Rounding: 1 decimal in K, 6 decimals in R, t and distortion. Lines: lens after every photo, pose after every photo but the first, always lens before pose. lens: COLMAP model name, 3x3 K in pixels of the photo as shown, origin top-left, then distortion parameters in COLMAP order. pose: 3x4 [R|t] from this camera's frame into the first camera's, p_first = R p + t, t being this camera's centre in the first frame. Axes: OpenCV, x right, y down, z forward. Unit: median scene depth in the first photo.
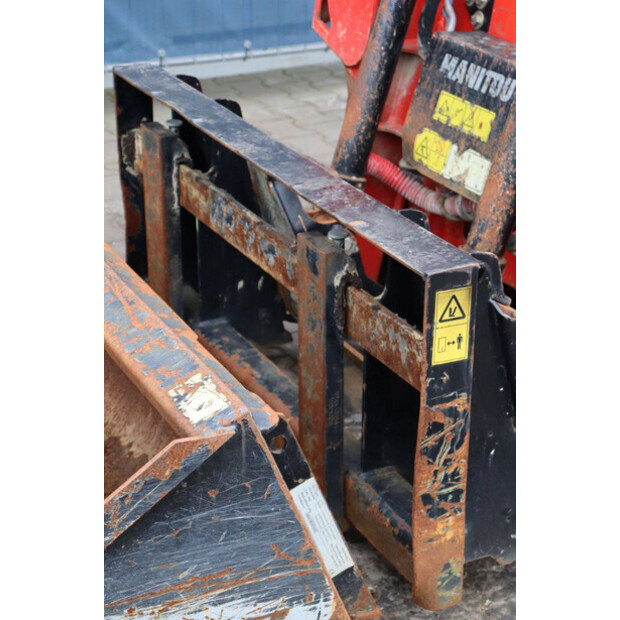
lens RADIAL K [[1446.1, 0, 313.9], [0, 1446.1, 309.9], [0, 0, 1]] dist [0.418515, 0.000000]
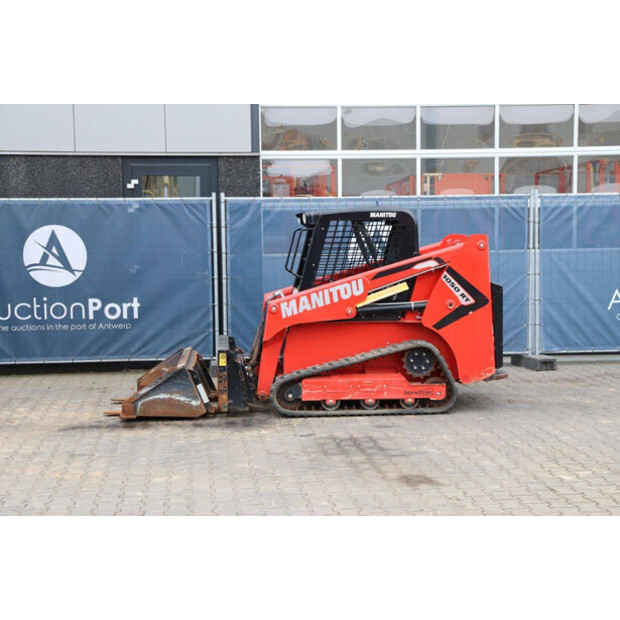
lens RADIAL K [[1103.5, 0, 305.5], [0, 1103.5, 304.1], [0, 0, 1]] dist [0.174595, 0.000000]
pose [[0.924361, 0.018239, -0.381084, 1.726979], [-0.140823, 0.944634, -0.296372, 0.886446], [0.354579, 0.327620, 0.875751, -2.420920]]
